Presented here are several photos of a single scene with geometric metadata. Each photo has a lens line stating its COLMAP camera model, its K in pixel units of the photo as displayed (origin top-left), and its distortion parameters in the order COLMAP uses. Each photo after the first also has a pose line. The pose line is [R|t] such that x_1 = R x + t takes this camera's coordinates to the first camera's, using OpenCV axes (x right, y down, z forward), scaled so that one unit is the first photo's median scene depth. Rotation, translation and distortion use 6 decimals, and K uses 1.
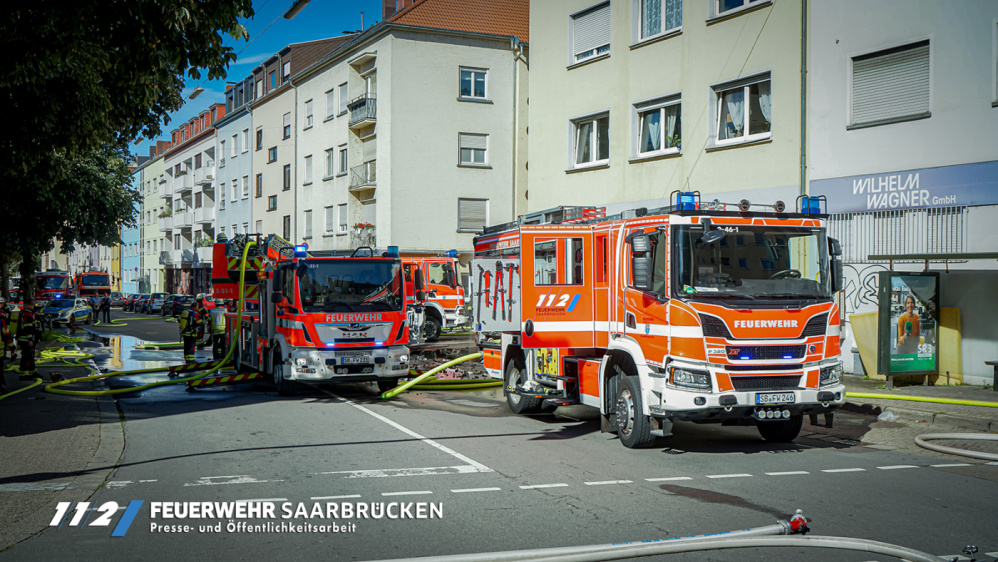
lens RADIAL K [[1105.4, 0, 499.0], [0, 1105.4, 281.0], [0, 0, 1]] dist [0.004952, 0.007688]
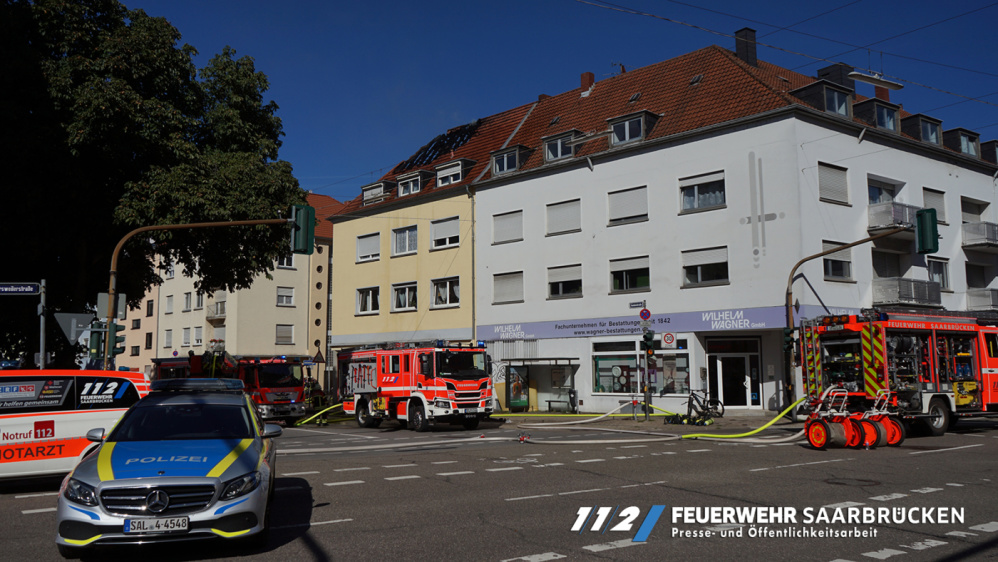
lens RADIAL K [[821.5, 0, 499.0], [0, 821.5, 281.0], [0, 0, 1]] dist [-0.005716, -0.001768]
pose [[0.950589, 0.017545, 0.309957, -0.245769], [0.016209, 0.994235, -0.105989, -0.002553], [-0.310029, 0.105776, 0.944824, -0.761028]]
